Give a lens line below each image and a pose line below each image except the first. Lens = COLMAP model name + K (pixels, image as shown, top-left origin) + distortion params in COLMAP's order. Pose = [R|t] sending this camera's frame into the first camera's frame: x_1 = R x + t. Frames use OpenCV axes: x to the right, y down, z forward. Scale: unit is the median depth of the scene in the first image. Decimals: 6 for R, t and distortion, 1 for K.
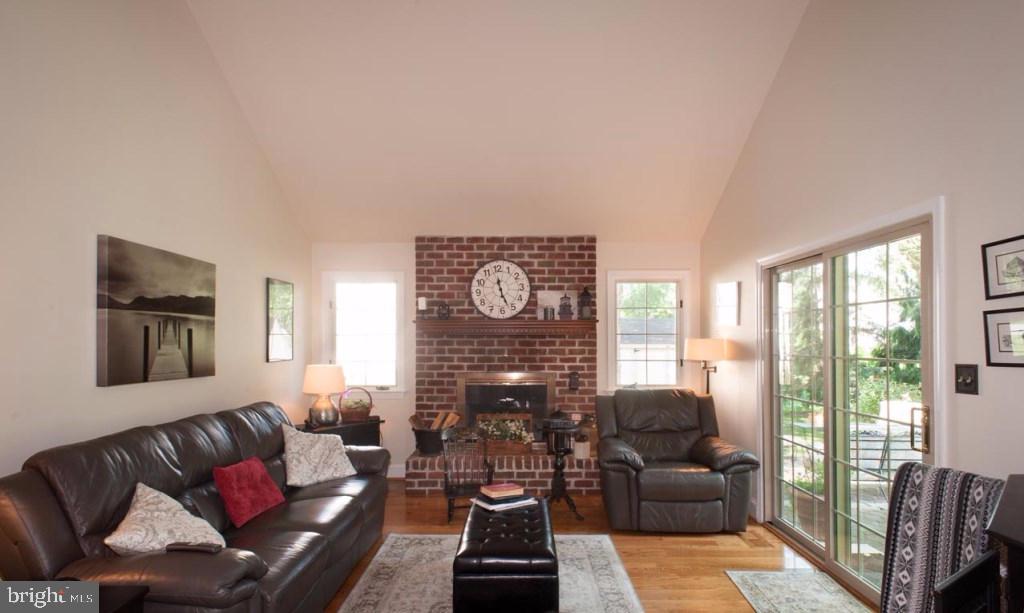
lens RADIAL K [[560.9, 0, 509.4], [0, 560.9, 339.0], [0, 0, 1]] dist [0.019848, -0.002051]
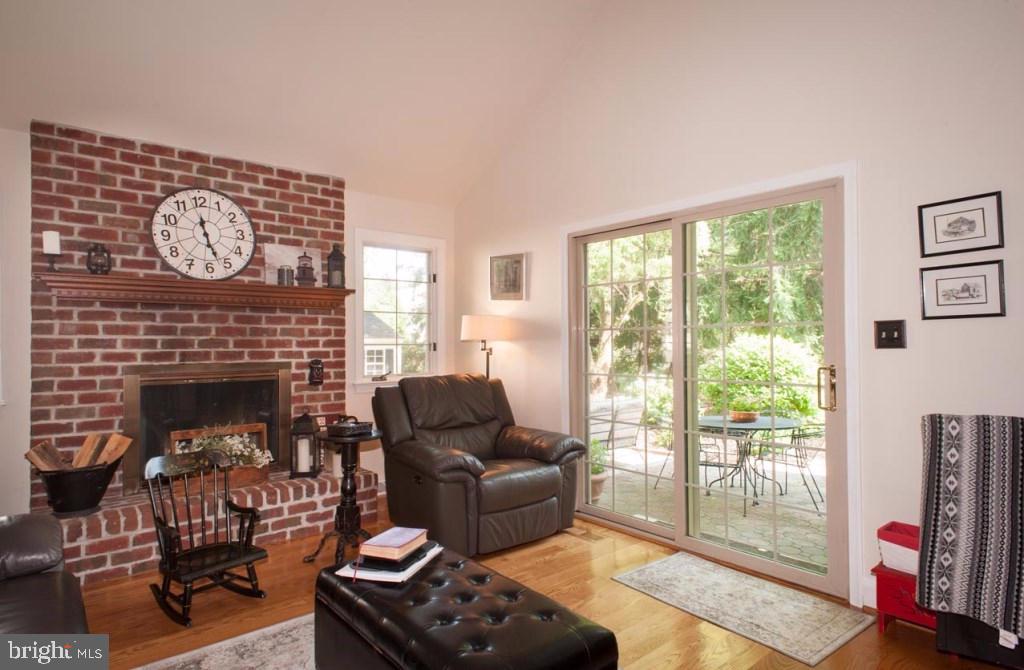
lens RADIAL K [[579.3, 0, 514.0], [0, 579.3, 335.6], [0, 0, 1]] dist [0.025707, -0.006688]
pose [[0.763172, 0.003404, 0.646186, -0.177621], [0.001388, 0.999975, -0.006907, 0.032779], [-0.646193, 0.006169, 0.763149, 0.257137]]
